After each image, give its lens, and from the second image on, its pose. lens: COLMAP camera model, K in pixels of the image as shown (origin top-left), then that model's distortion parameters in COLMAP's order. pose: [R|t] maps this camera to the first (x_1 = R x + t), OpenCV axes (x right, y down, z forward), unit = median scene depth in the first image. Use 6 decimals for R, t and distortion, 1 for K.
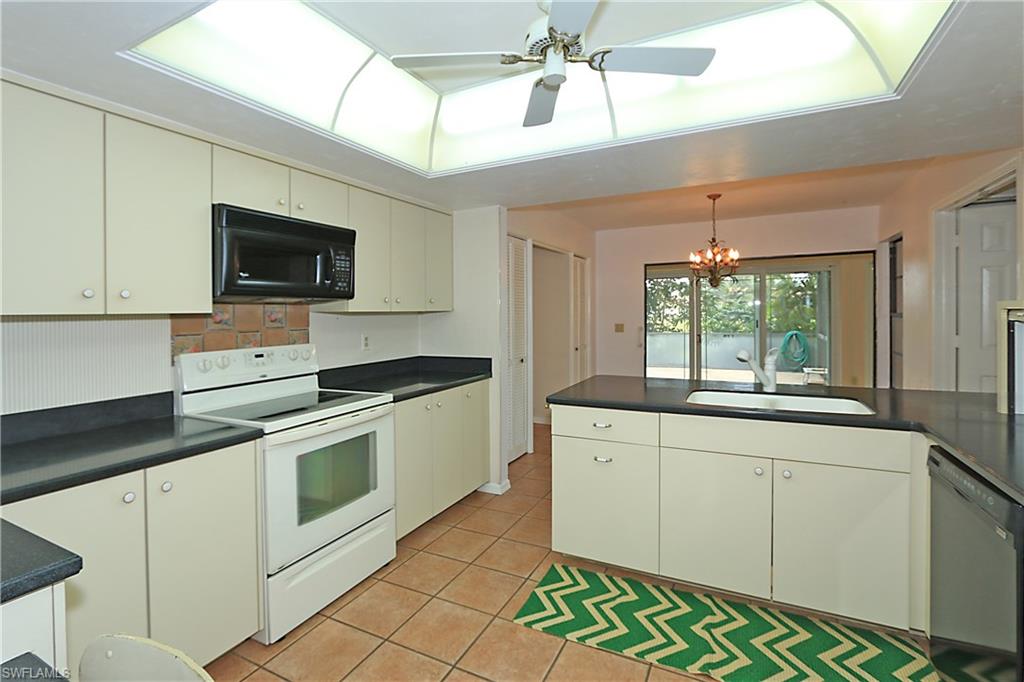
lens RADIAL K [[473.4, 0, 510.3], [0, 473.4, 314.3], [0, 0, 1]] dist [-0.016006, 0.002110]
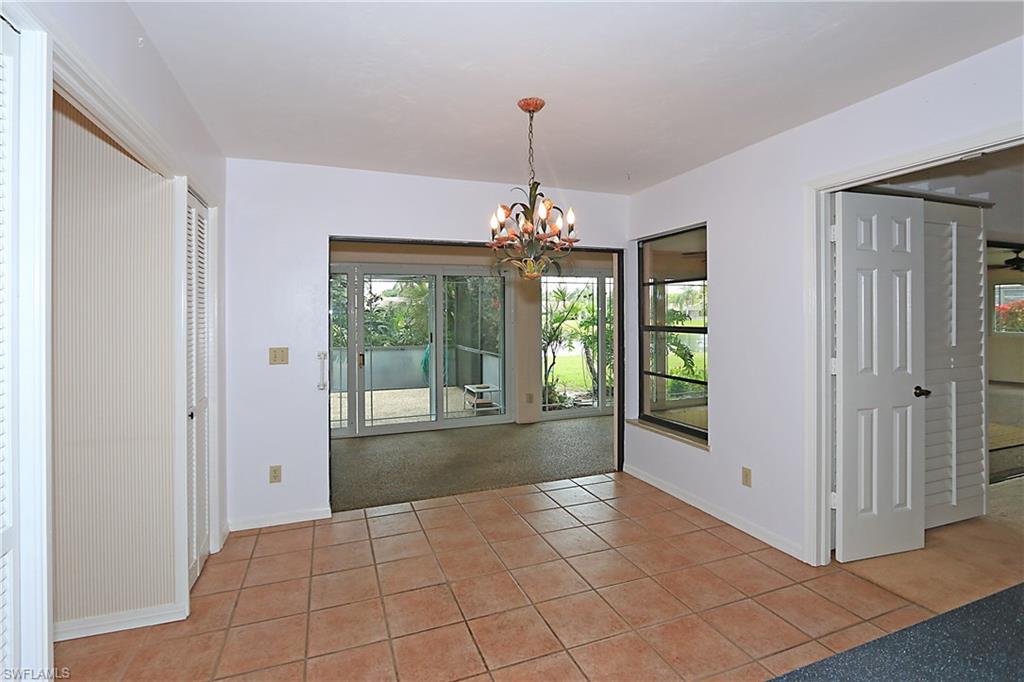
lens RADIAL K [[473.4, 0, 504.9], [0, 473.4, 315.8], [0, 0, 1]] dist [-0.016006, 0.002110]
pose [[0.667364, 0.009461, 0.744671, 0.038950], [0.001494, 0.999900, -0.014042, -0.015830], [-0.744730, 0.010484, 0.667284, 1.150002]]
